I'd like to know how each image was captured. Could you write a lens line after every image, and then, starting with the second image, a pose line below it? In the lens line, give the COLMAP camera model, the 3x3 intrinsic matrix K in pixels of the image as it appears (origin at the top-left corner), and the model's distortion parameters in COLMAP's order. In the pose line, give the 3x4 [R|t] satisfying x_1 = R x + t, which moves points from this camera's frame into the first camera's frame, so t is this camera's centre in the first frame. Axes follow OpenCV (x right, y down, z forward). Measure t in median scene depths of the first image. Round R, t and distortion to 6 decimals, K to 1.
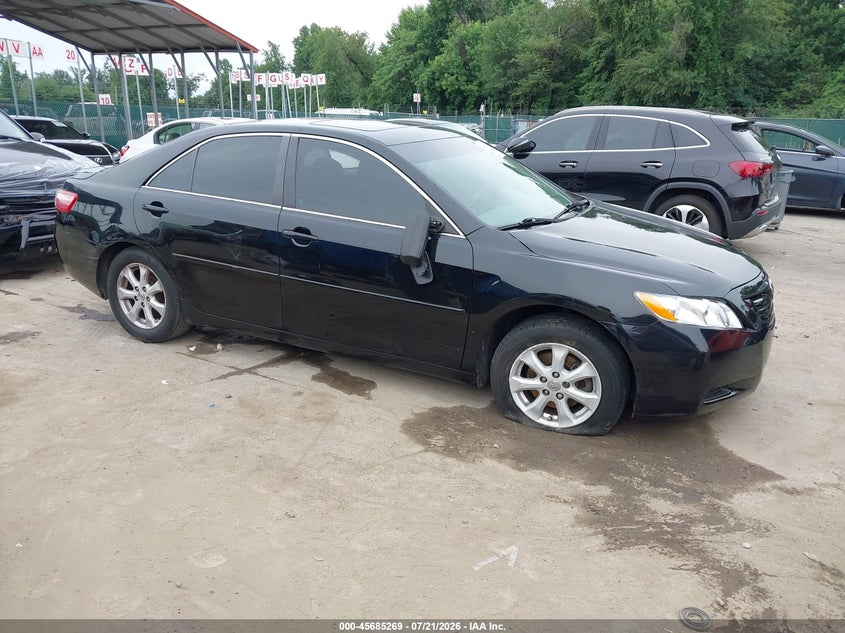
lens RADIAL K [[681.8, 0, 422.5], [0, 681.8, 316.5], [0, 0, 1]] dist [0.001518, -0.005872]
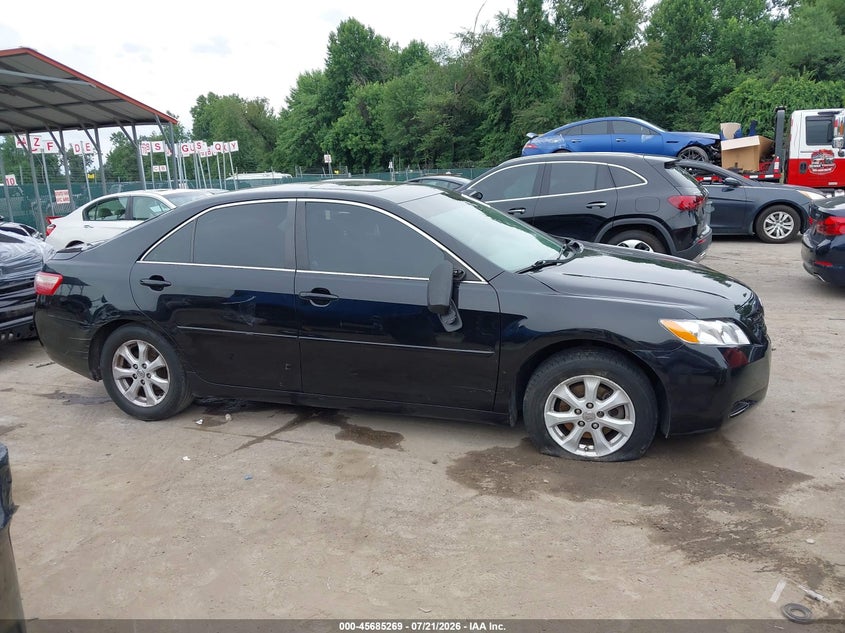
lens RADIAL K [[681.8, 0, 422.5], [0, 681.8, 316.5], [0, 0, 1]] dist [0.001518, -0.005872]
pose [[0.988054, -0.090577, 0.124677, -0.140189], [0.100047, 0.992381, -0.071906, -0.000616], [-0.117214, 0.083520, 0.989588, -0.014250]]
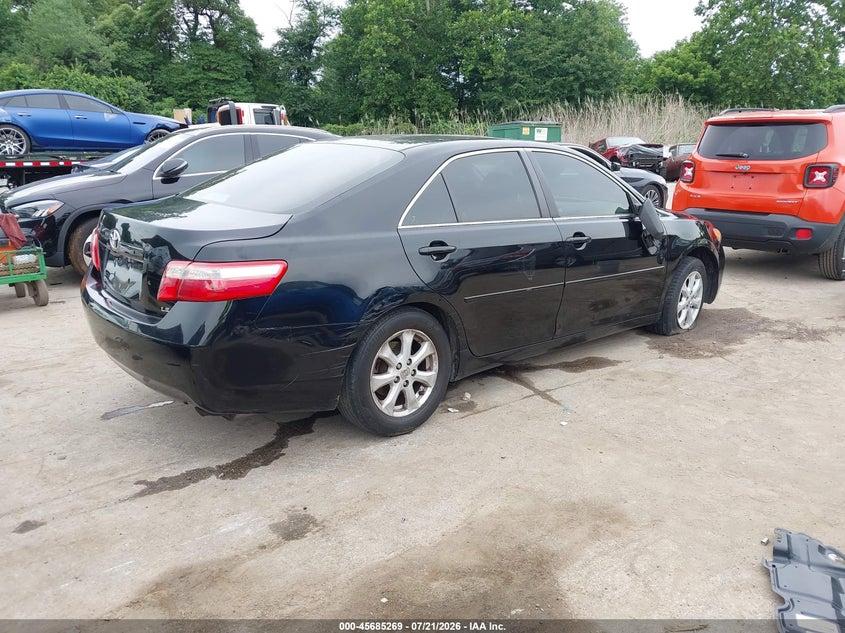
lens RADIAL K [[681.8, 0, 422.5], [0, 681.8, 316.5], [0, 0, 1]] dist [0.001518, -0.005872]
pose [[0.376370, -0.244948, 0.893502, -1.136943], [0.286100, 0.948009, 0.139377, -0.201750], [-0.881188, 0.203174, 0.426882, 0.703946]]
